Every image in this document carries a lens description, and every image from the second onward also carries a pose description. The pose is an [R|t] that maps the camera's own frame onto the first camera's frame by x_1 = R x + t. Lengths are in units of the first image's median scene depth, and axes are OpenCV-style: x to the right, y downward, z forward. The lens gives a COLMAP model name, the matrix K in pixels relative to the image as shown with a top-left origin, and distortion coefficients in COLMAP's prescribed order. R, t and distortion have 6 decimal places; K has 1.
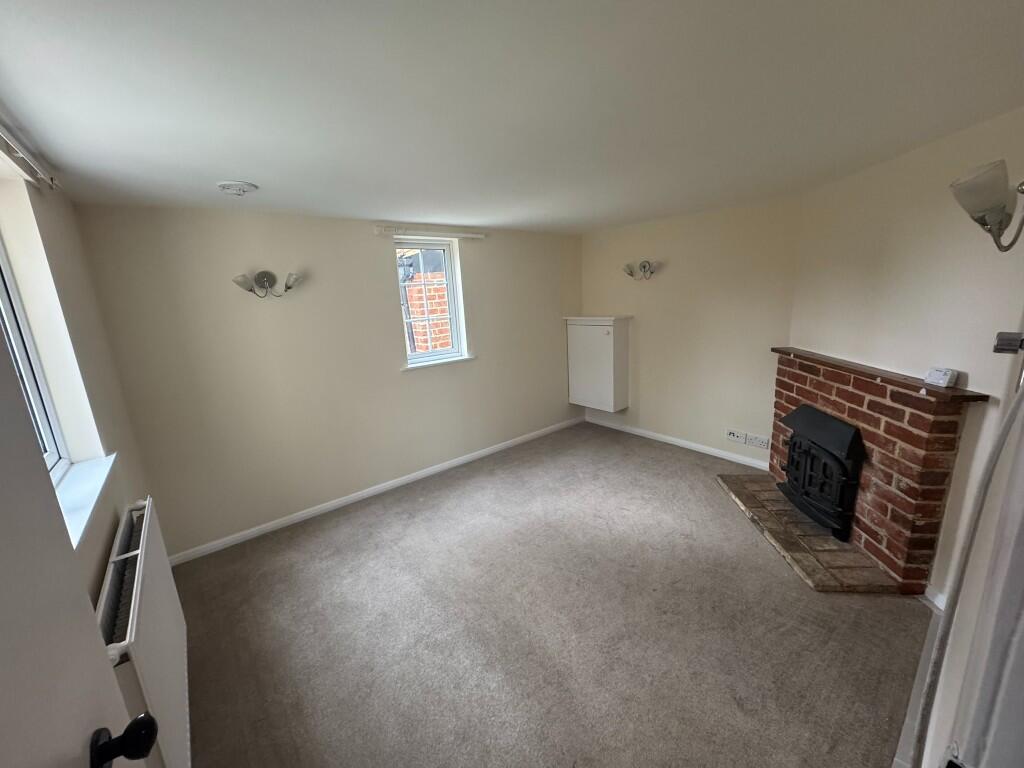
lens RADIAL K [[406.5, 0, 515.9], [0, 406.5, 385.1], [0, 0, 1]] dist [-0.002657, -0.000770]
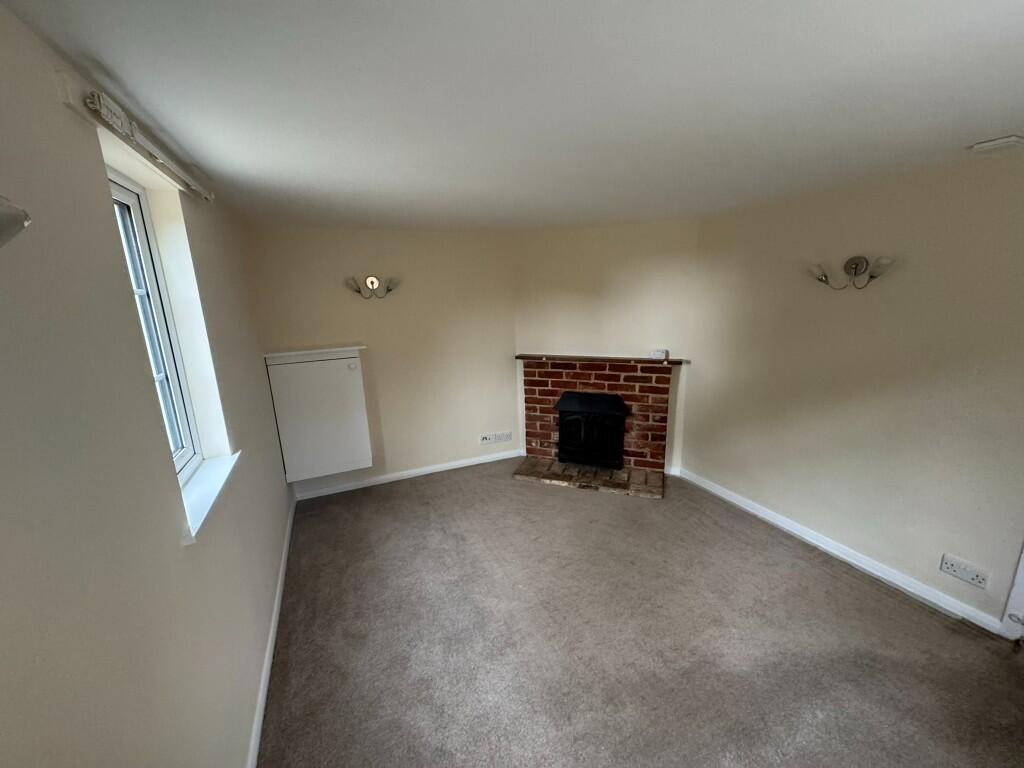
lens RADIAL K [[406.5, 0, 514.5], [0, 406.5, 385.7], [0, 0, 1]] dist [-0.002657, -0.000770]
pose [[0.262846, -0.179891, 0.947919, -0.726704], [0.228899, 0.966043, 0.119859, -0.205514], [-0.937292, 0.185473, 0.295097, 0.888047]]
